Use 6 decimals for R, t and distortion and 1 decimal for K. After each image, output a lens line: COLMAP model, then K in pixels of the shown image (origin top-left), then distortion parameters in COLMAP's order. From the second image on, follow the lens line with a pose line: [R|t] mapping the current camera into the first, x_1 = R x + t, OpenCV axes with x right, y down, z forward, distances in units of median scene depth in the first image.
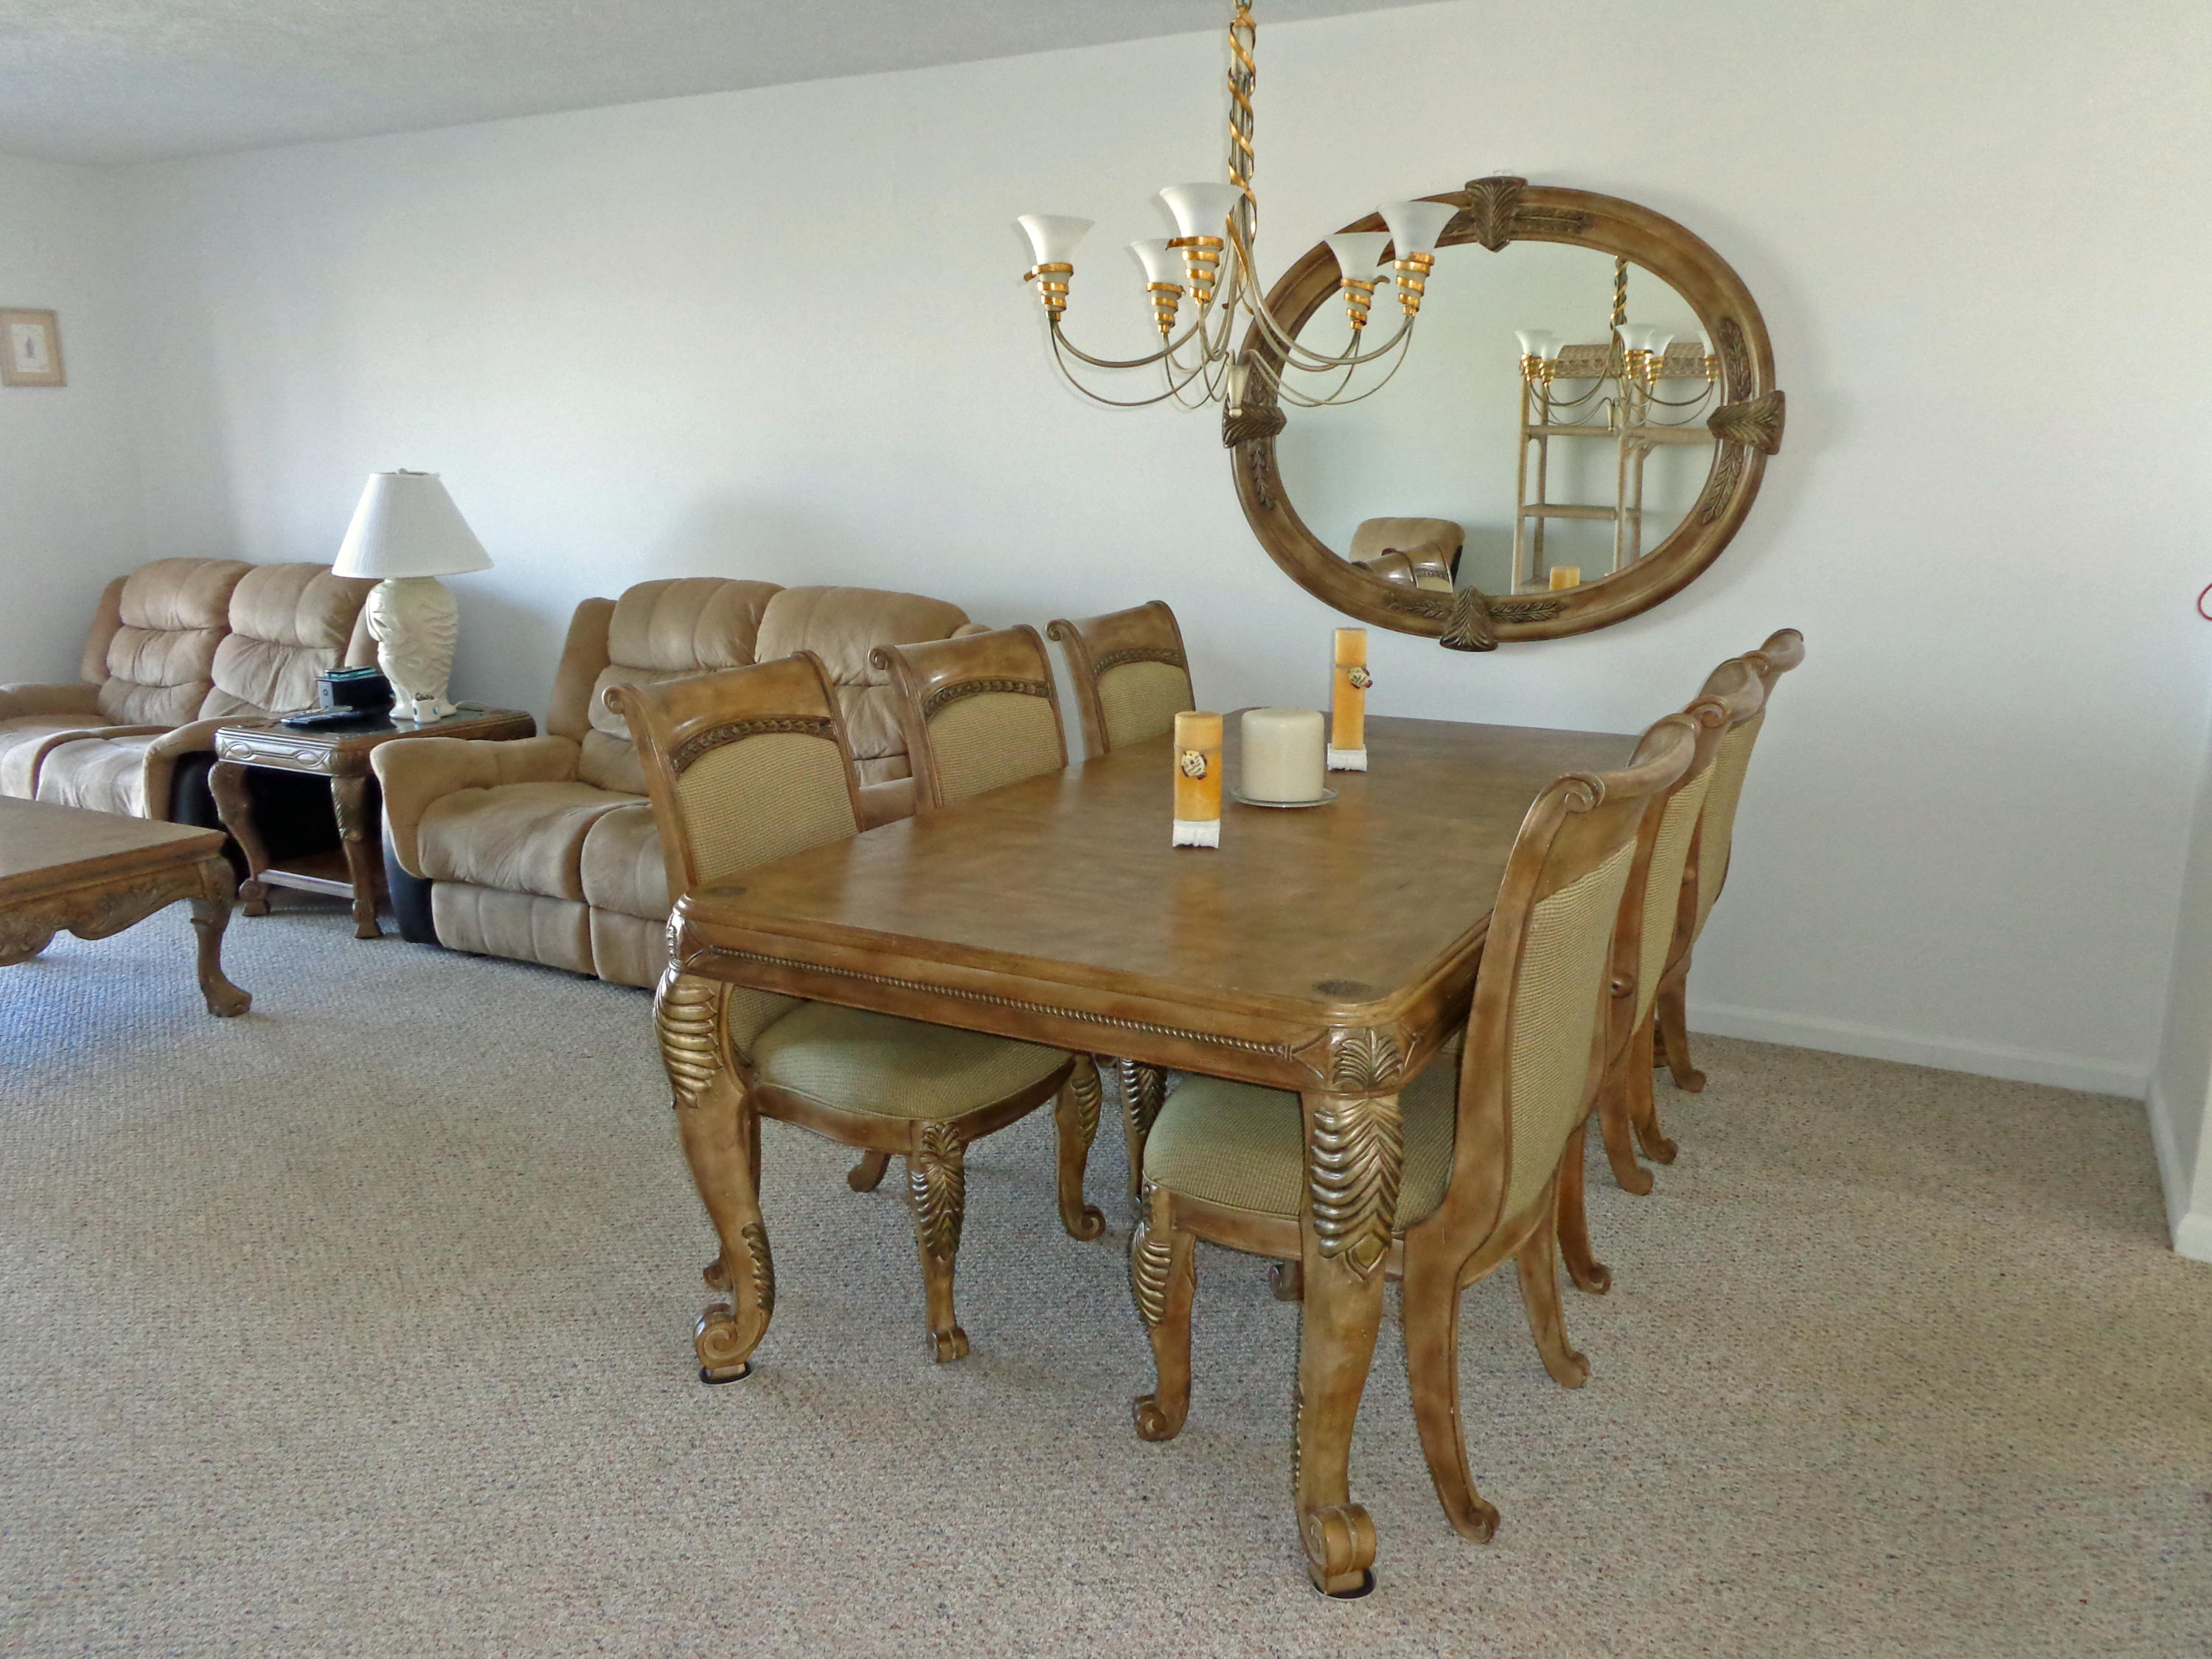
lens RADIAL K [[1662.0, 0, 1106.9], [0, 1662.0, 830.0], [0, 0, 1]] dist [-0.007960, -0.004489]
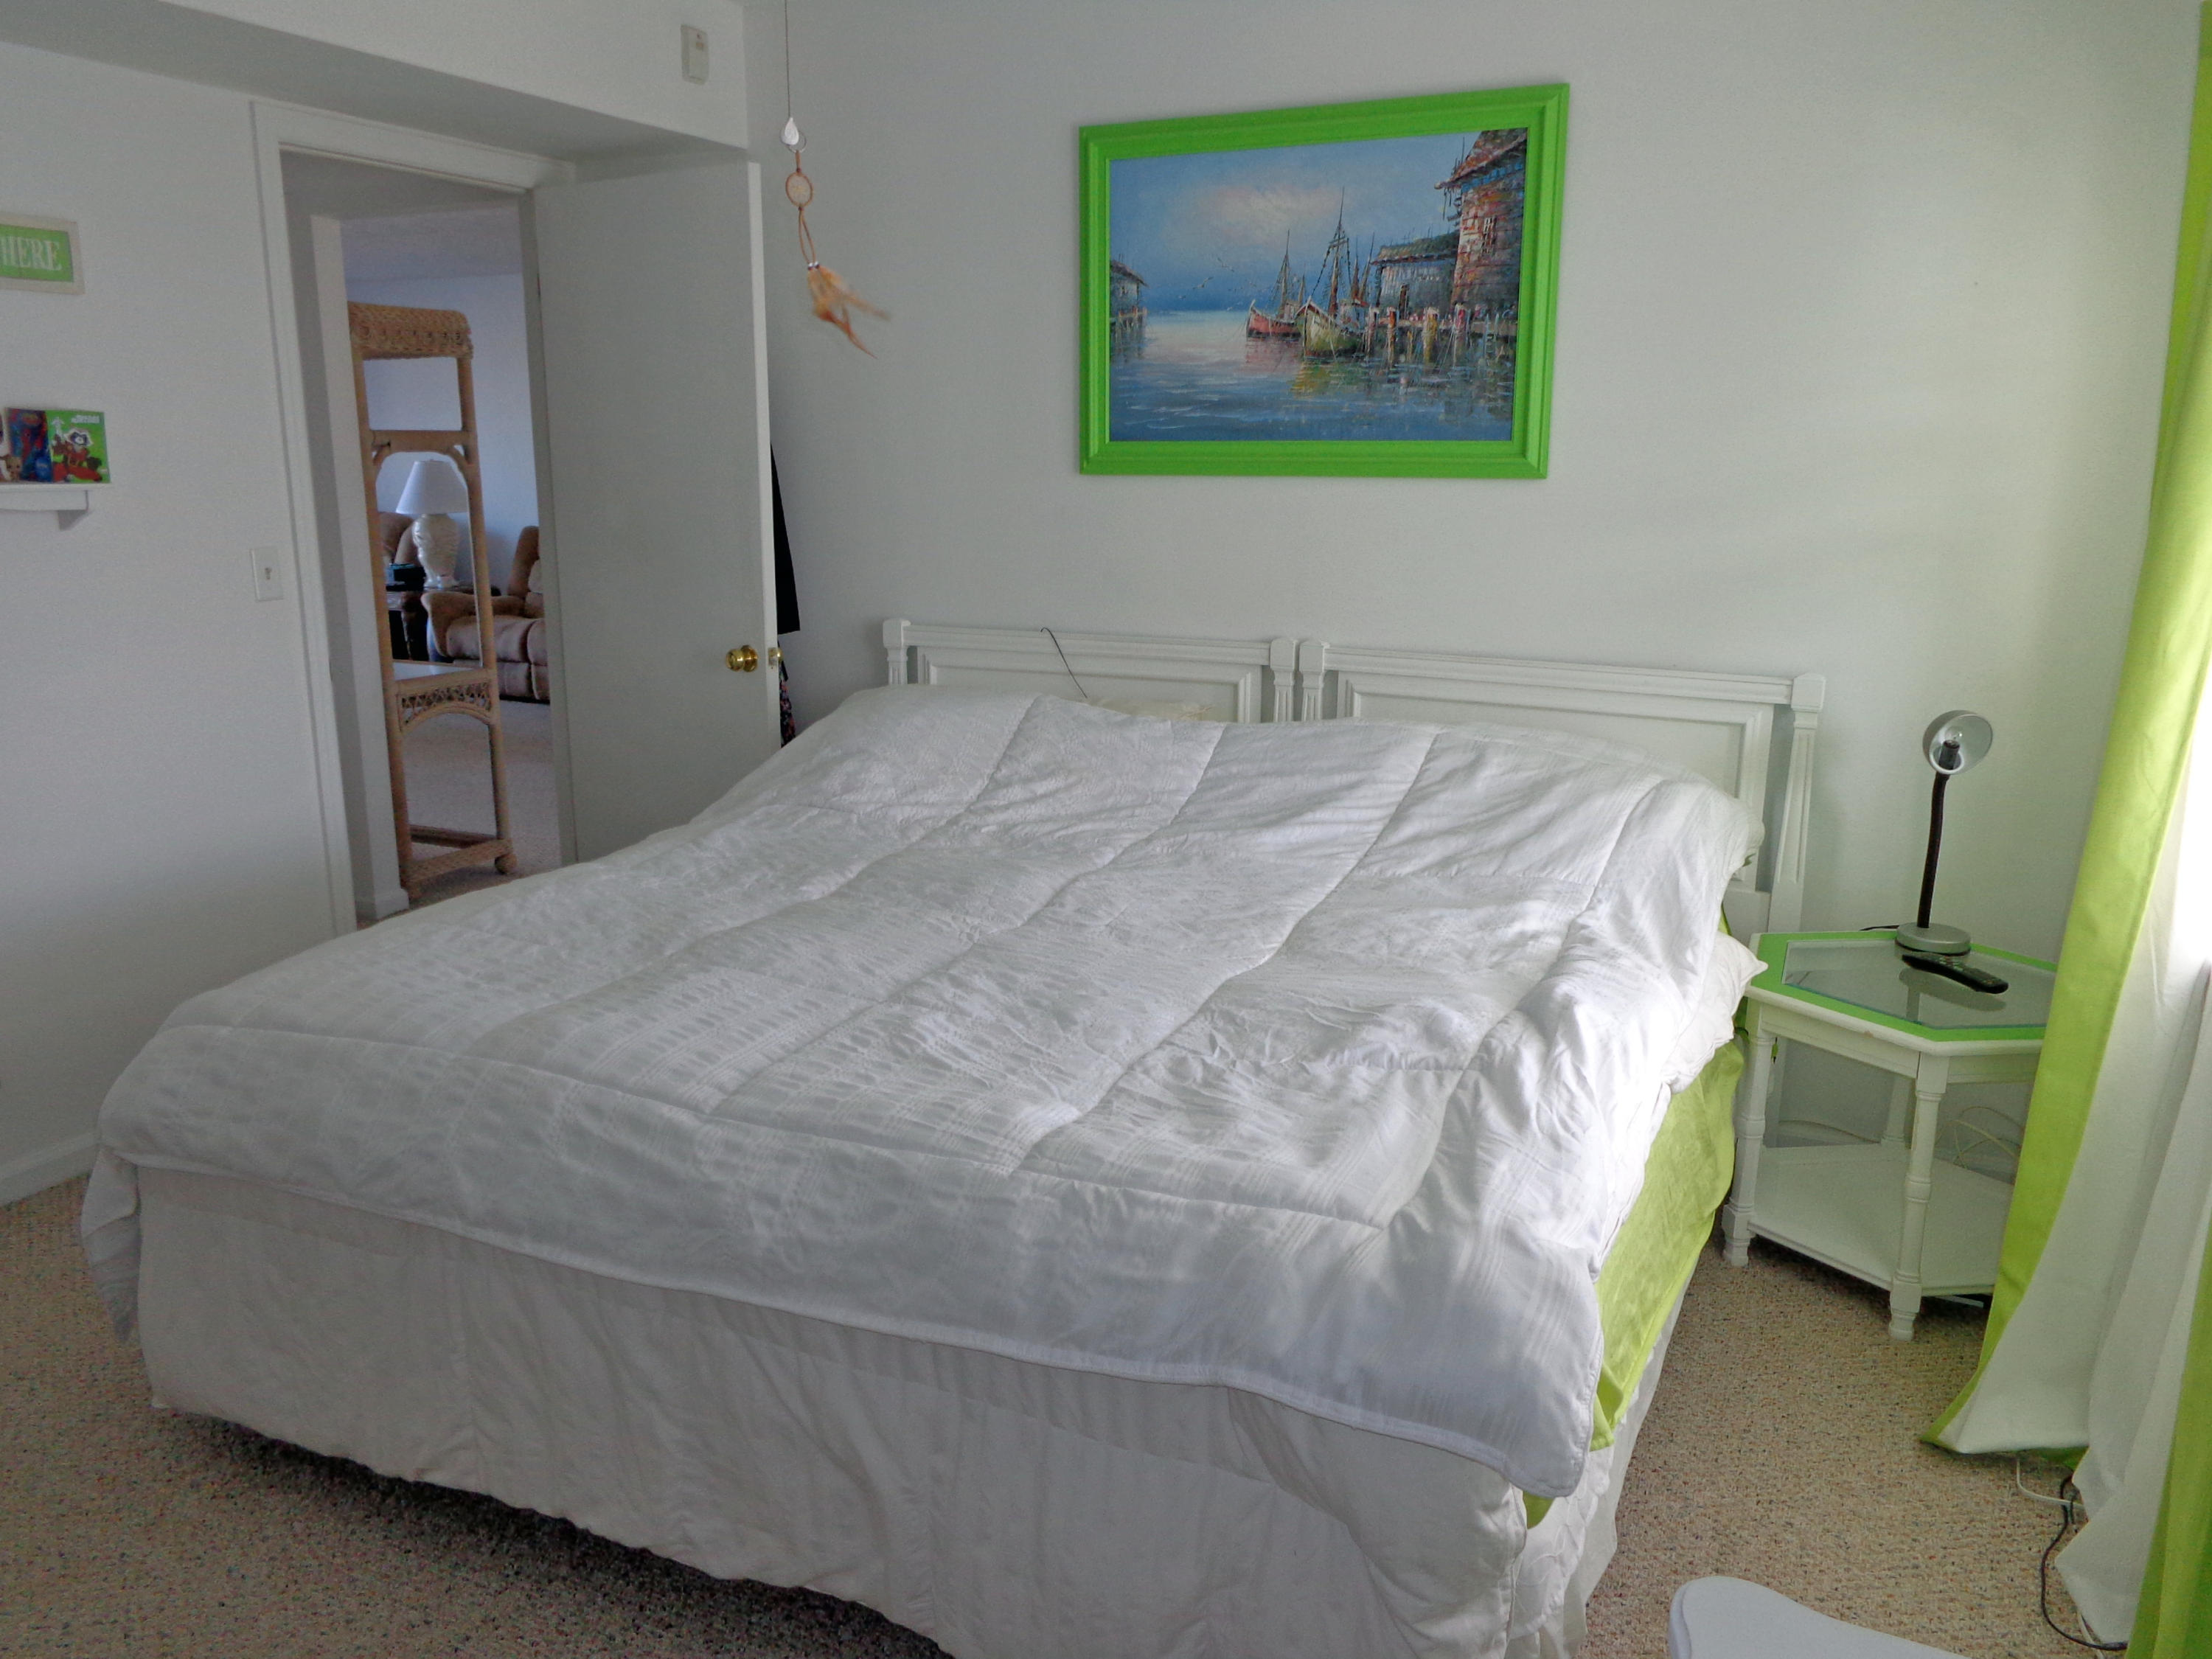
lens RADIAL K [[1662.0, 0, 1105.8], [0, 1662.0, 827.3], [0, 0, 1]] dist [-0.007960, -0.004489]
pose [[0.998659, -0.002495, 0.051708, 0.271755], [0.003071, 0.999934, -0.011052, 0.245062], [-0.051677, 0.011196, 0.998601, -1.008101]]
